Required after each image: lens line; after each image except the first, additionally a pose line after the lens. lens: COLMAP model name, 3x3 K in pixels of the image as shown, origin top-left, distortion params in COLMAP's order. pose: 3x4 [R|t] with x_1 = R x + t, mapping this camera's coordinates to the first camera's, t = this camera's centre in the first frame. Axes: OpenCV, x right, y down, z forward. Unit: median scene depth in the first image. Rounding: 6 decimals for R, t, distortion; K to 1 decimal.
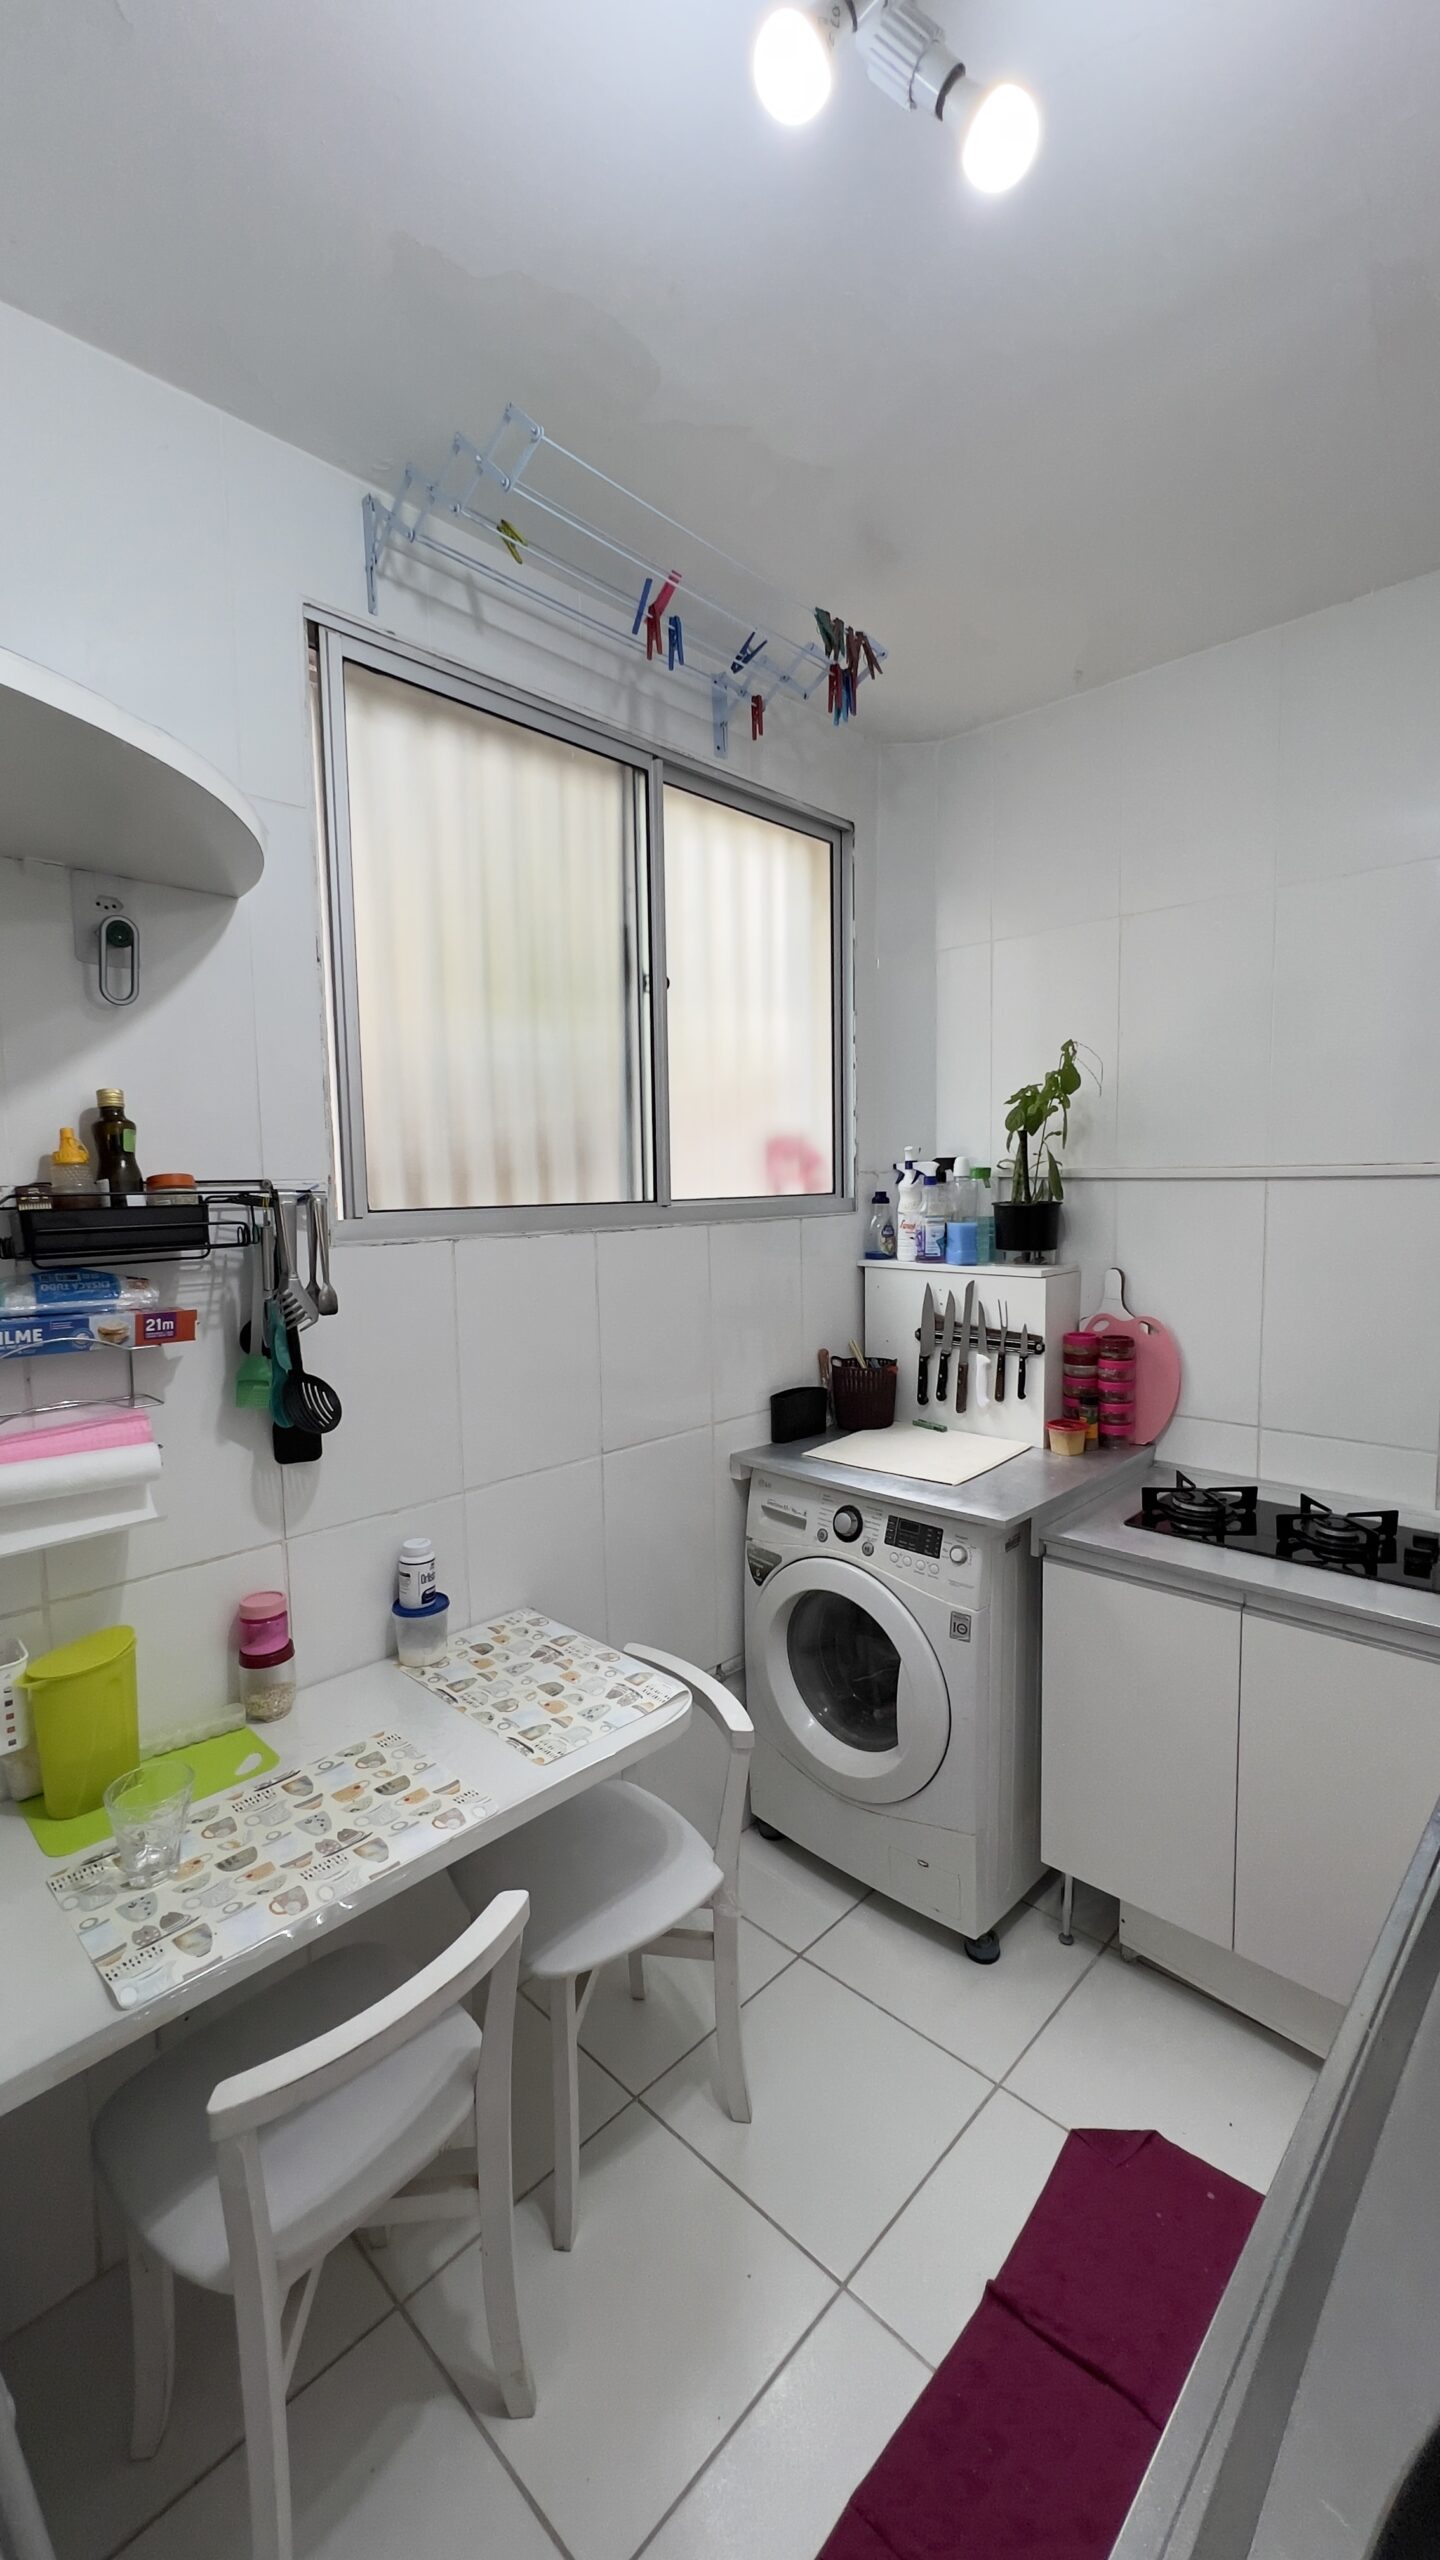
lens RADIAL K [[1026.0, 0, 717.4], [0, 1026.0, 1271.0], [0, 0, 1]] dist [-0.001773, 0.000343]
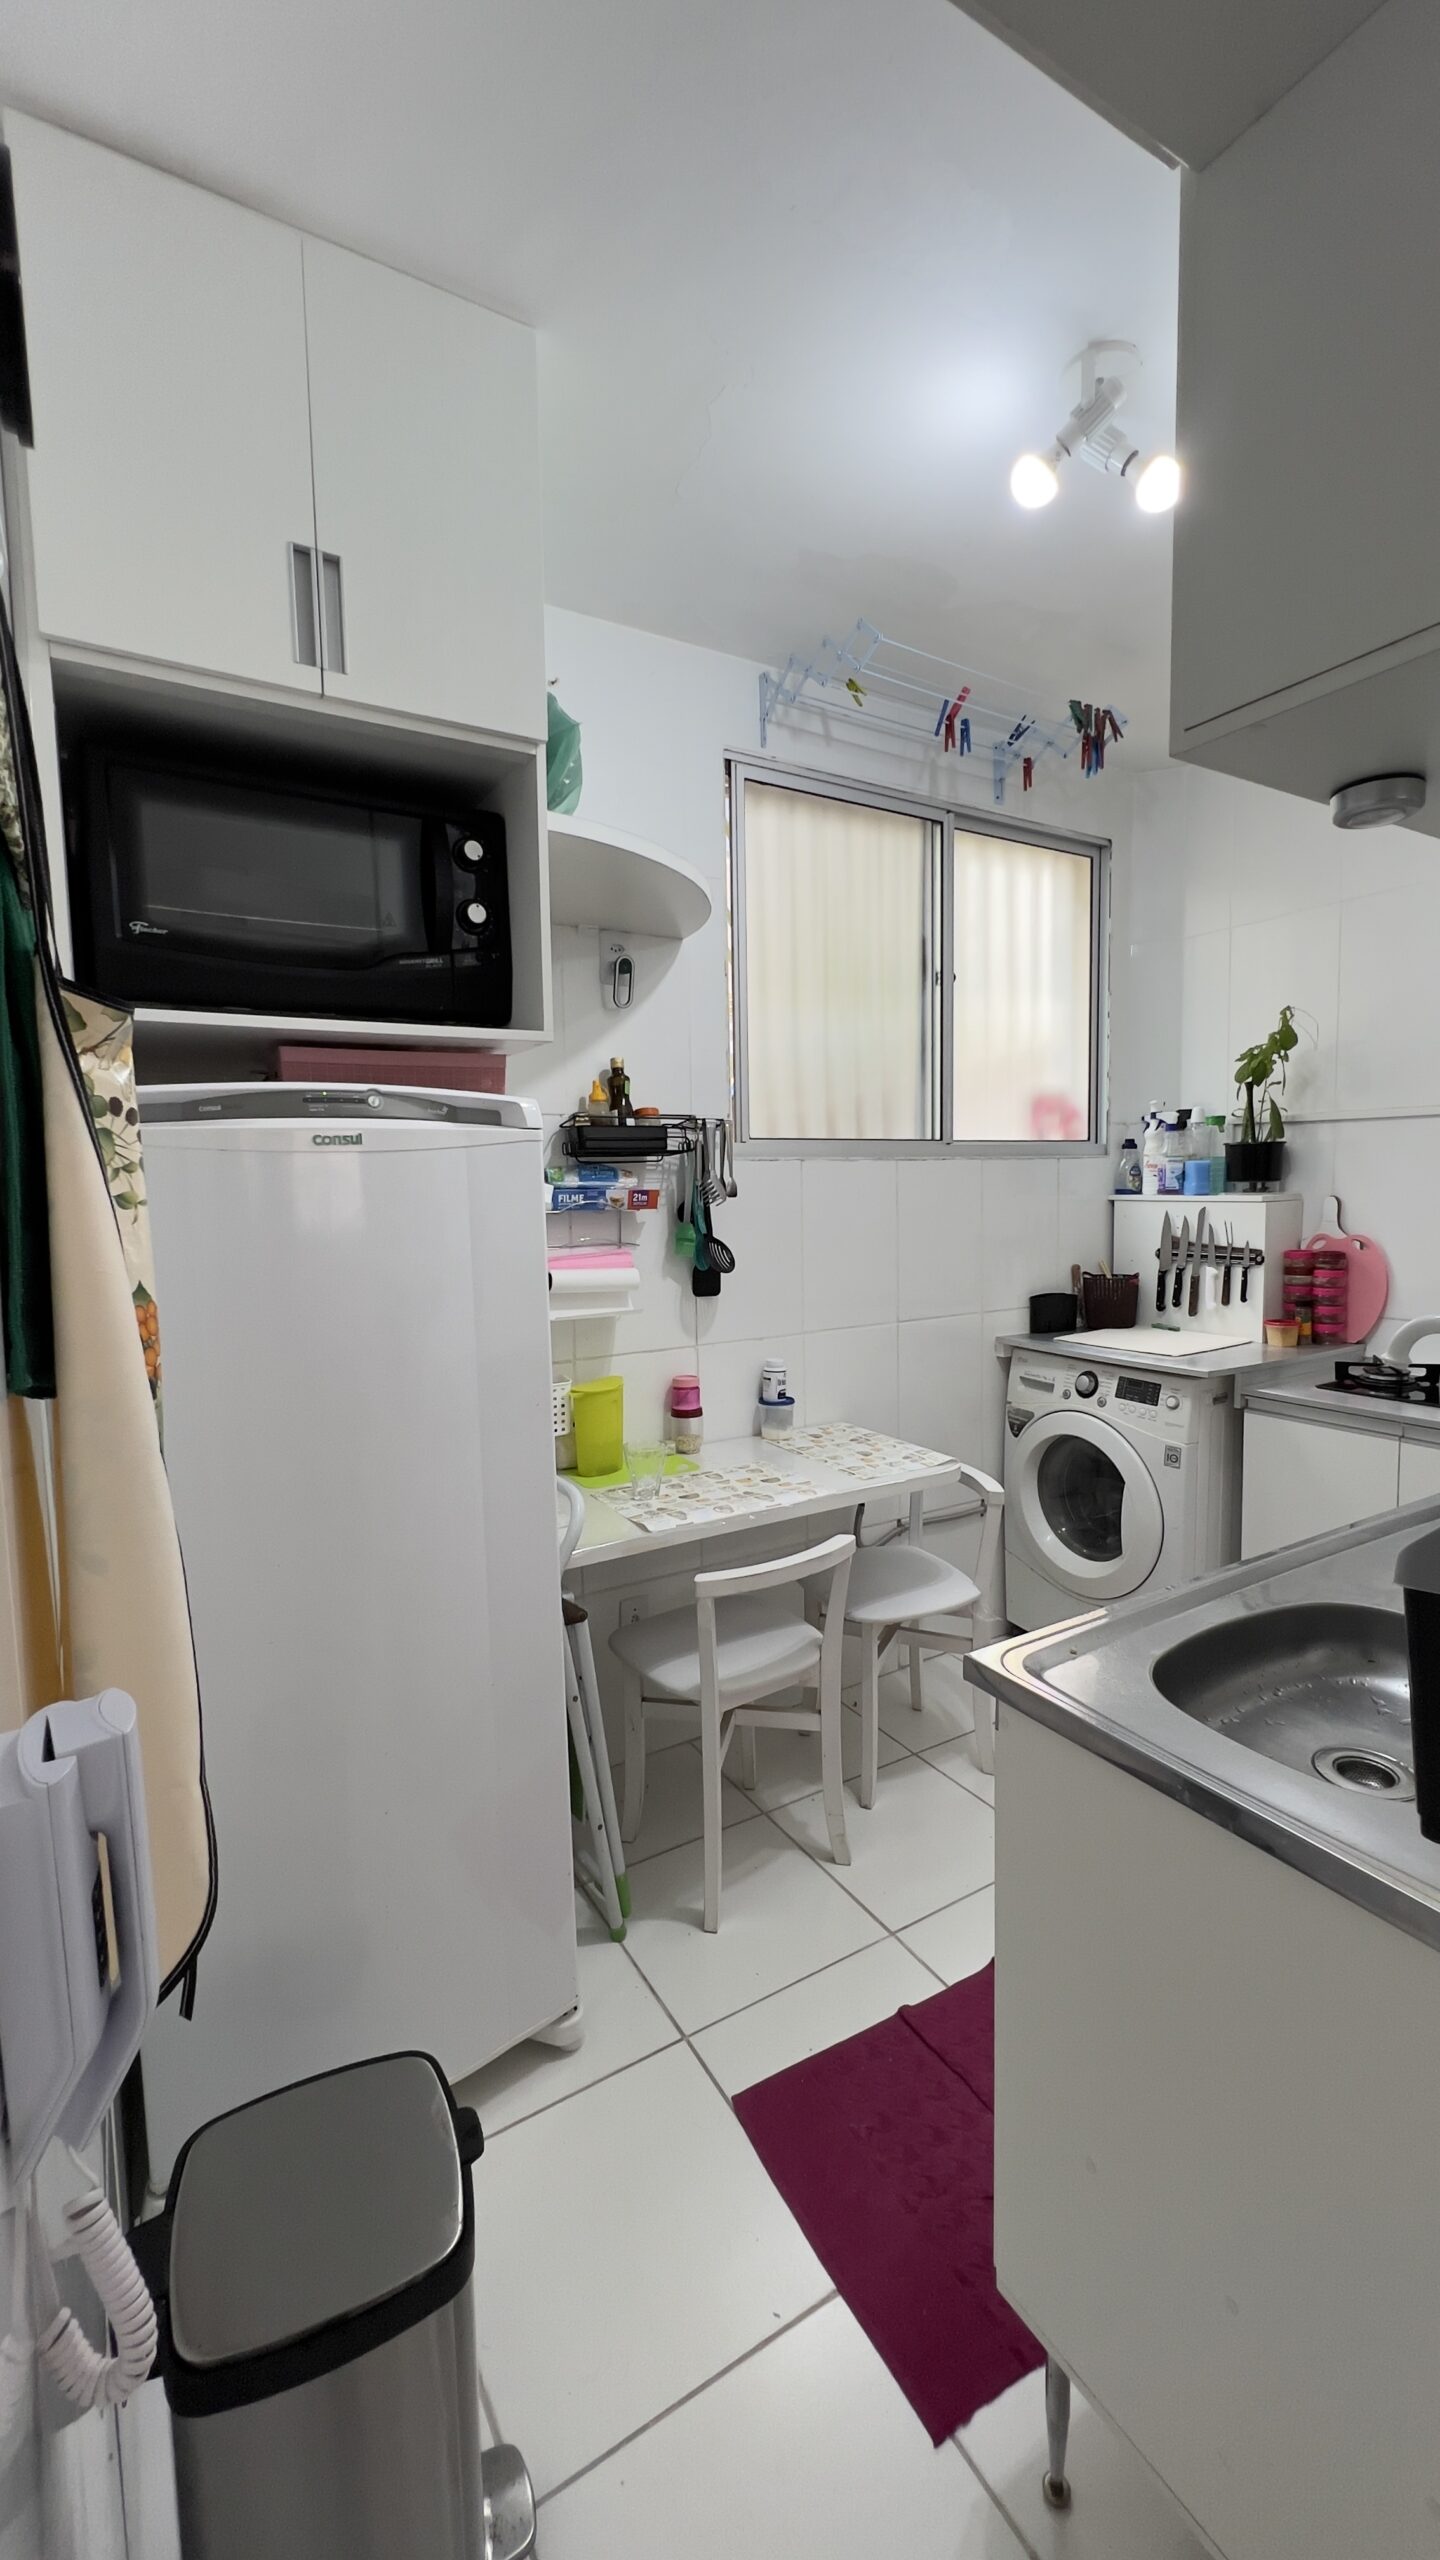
lens RADIAL K [[1026.0, 0, 717.0], [0, 1026.0, 1269.7], [0, 0, 1]] dist [-0.001773, 0.000343]
pose [[0.963661, 0.021461, -0.266264, 0.019733], [-0.021620, 0.999764, 0.002334, 0.117429], [0.266251, 0.003508, 0.963897, -0.418648]]
